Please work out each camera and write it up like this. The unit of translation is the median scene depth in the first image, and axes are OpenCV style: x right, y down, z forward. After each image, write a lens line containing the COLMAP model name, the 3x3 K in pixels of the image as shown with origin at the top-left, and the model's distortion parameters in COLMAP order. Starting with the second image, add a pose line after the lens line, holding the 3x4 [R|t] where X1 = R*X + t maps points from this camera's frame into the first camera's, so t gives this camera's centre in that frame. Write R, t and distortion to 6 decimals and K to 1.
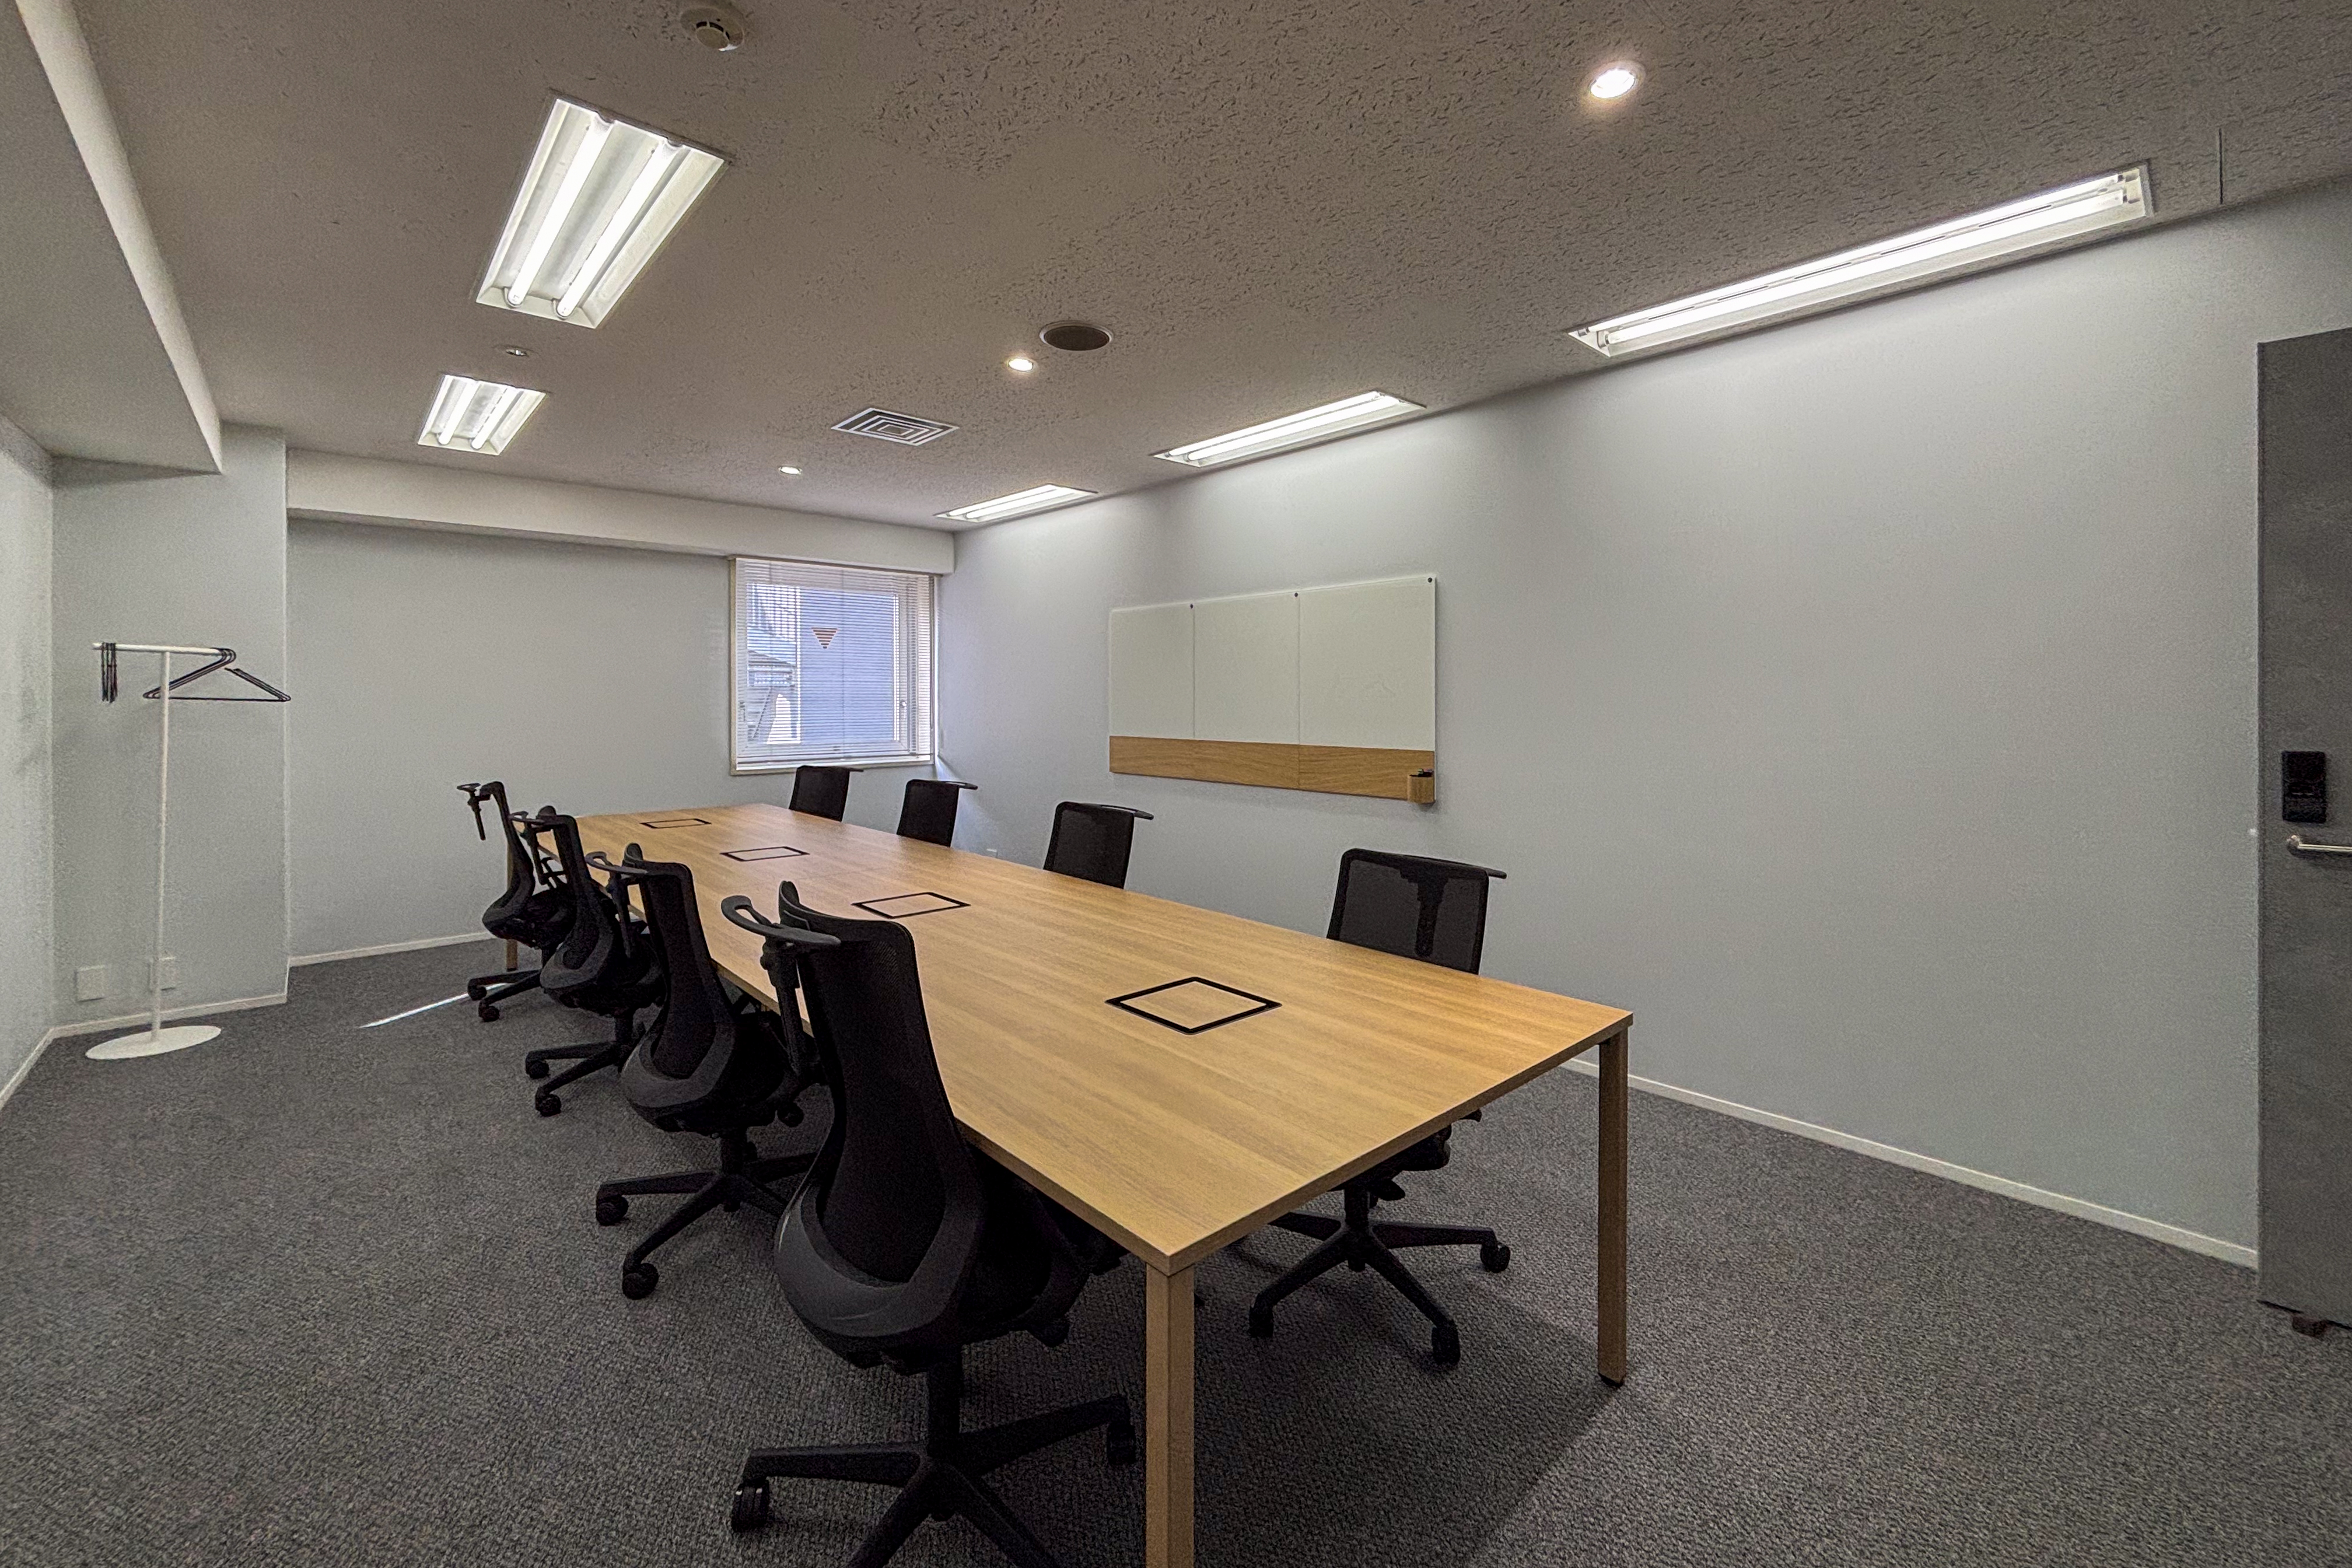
lens RADIAL K [[934.8, 0, 1179.5], [0, 934.8, 701.3], [0, 0, 1]] dist [0.001102, -0.013147]
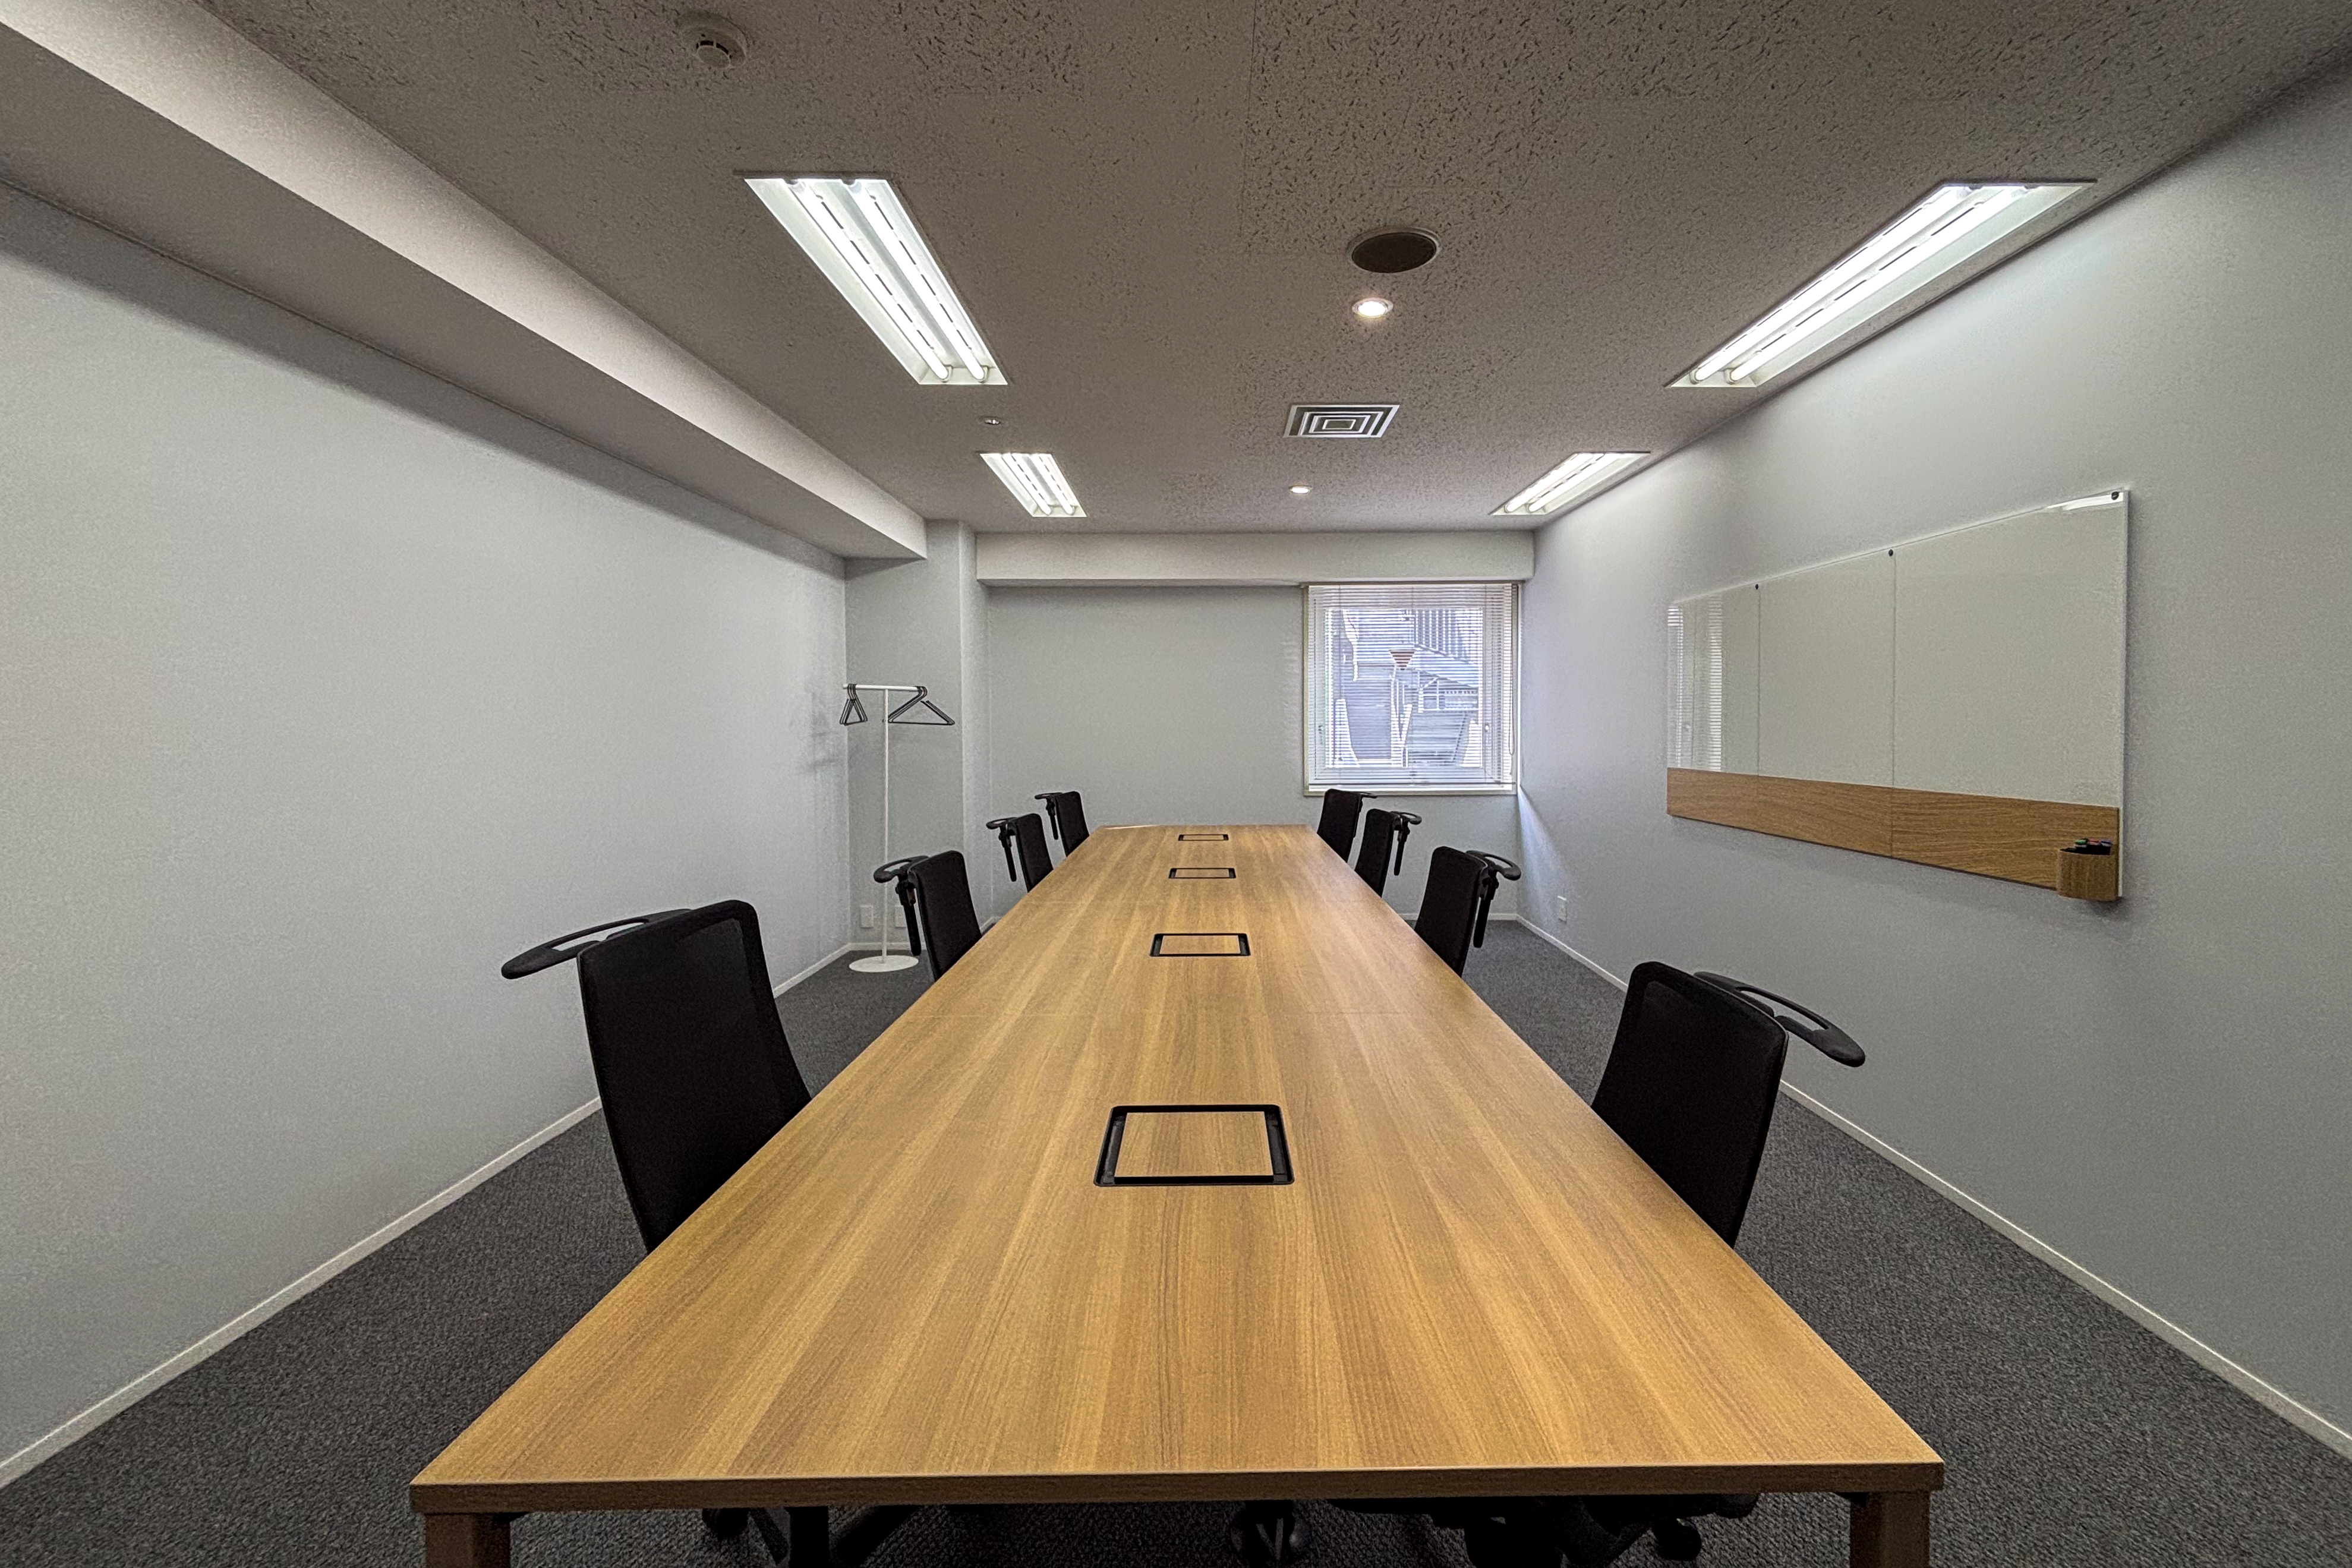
lens RADIAL K [[953.3, 0, 1218.3], [0, 953.3, 748.9], [0, 0, 1]] dist [0.000357, -0.022132]
pose [[0.739098, 0.012778, -0.673477, 0.219779], [0.002269, 0.999767, 0.021458, 0.005059], [0.673594, -0.017387, 0.738897, 0.212192]]
